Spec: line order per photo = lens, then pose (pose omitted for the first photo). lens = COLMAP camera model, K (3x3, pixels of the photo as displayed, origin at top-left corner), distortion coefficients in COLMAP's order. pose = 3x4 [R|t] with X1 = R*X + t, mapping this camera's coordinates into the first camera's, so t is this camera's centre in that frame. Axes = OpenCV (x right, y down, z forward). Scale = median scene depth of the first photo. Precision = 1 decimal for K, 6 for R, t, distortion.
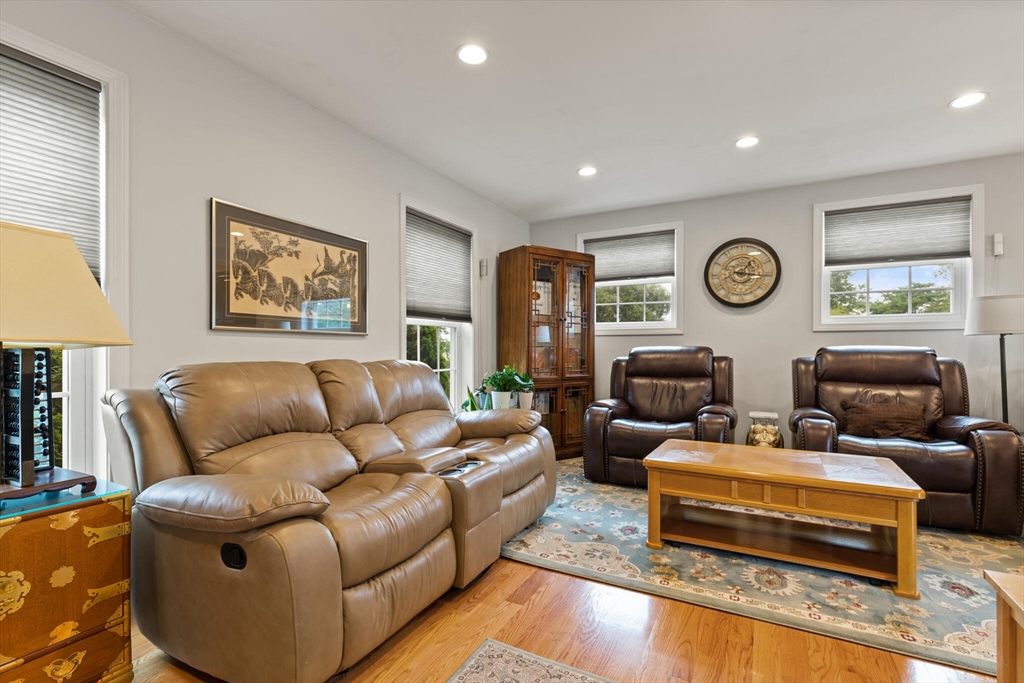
lens RADIAL K [[474.1, 0, 510.2], [0, 474.1, 346.4], [0, 0, 1]] dist [0.013644, -0.005592]
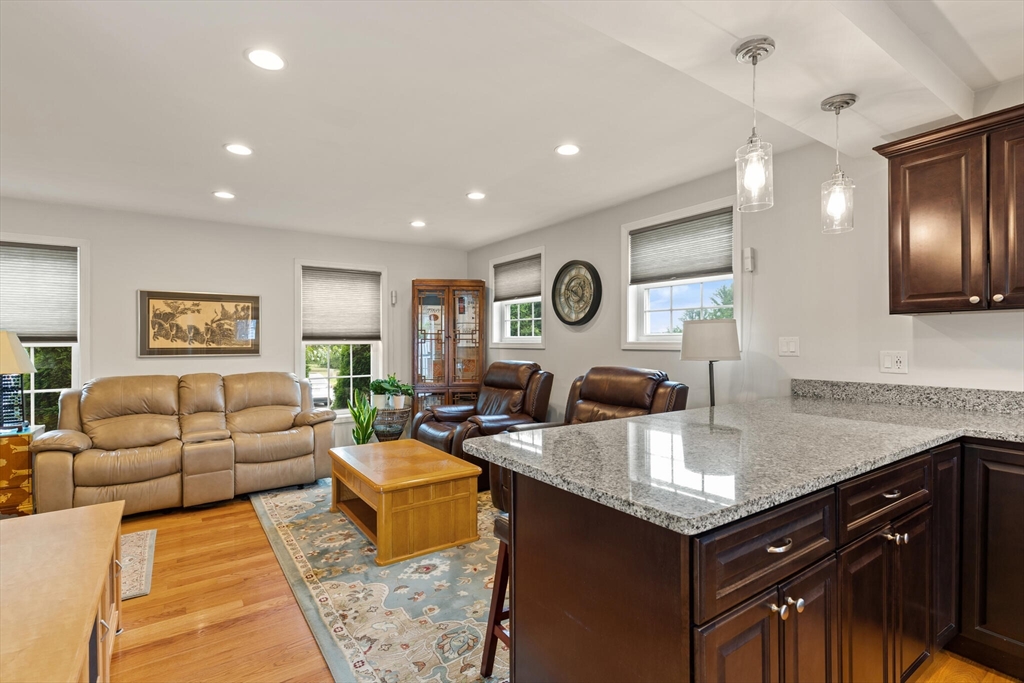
lens RADIAL K [[474.1, 0, 514.7], [0, 474.1, 340.7], [0, 0, 1]] dist [0.013644, -0.005592]
pose [[0.889578, -0.003594, -0.456770, 1.040987], [0.007370, 0.999952, 0.006487, -0.067872], [0.456724, -0.009137, 0.889561, -0.012820]]
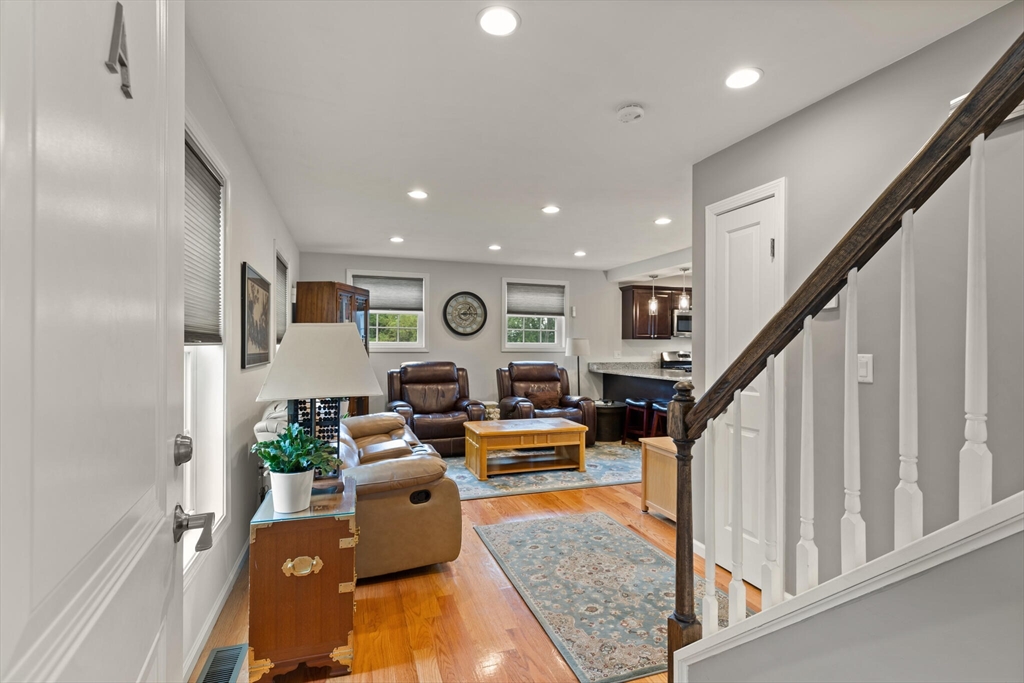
lens RADIAL K [[474.1, 0, 504.5], [0, 474.1, 350.5], [0, 0, 1]] dist [0.013644, -0.005592]
pose [[0.689672, -0.001602, 0.724120, -0.680329], [-0.009631, 0.999889, 0.011386, -0.064959], [-0.724058, -0.014826, 0.689580, -0.207479]]
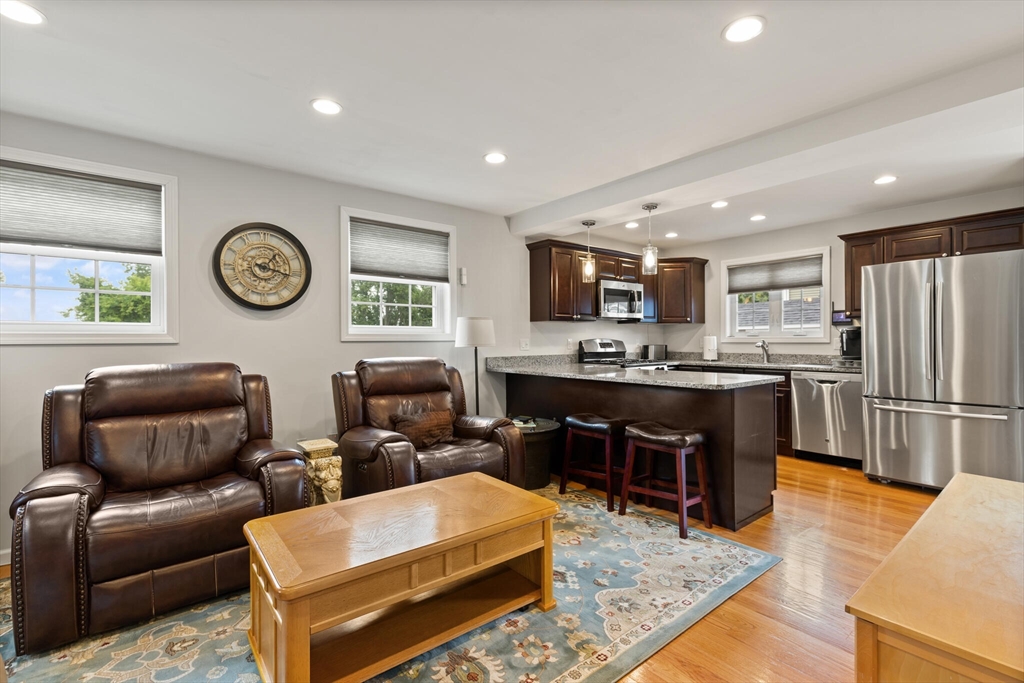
lens RADIAL K [[474.1, 0, 512.5], [0, 474.1, 332.6], [0, 0, 1]] dist [0.013644, -0.005592]
pose [[0.386001, 0.014349, 0.922387, -0.104719], [-0.000597, 0.999883, -0.015305, -0.041061], [-0.922498, 0.005357, 0.385965, 0.385731]]
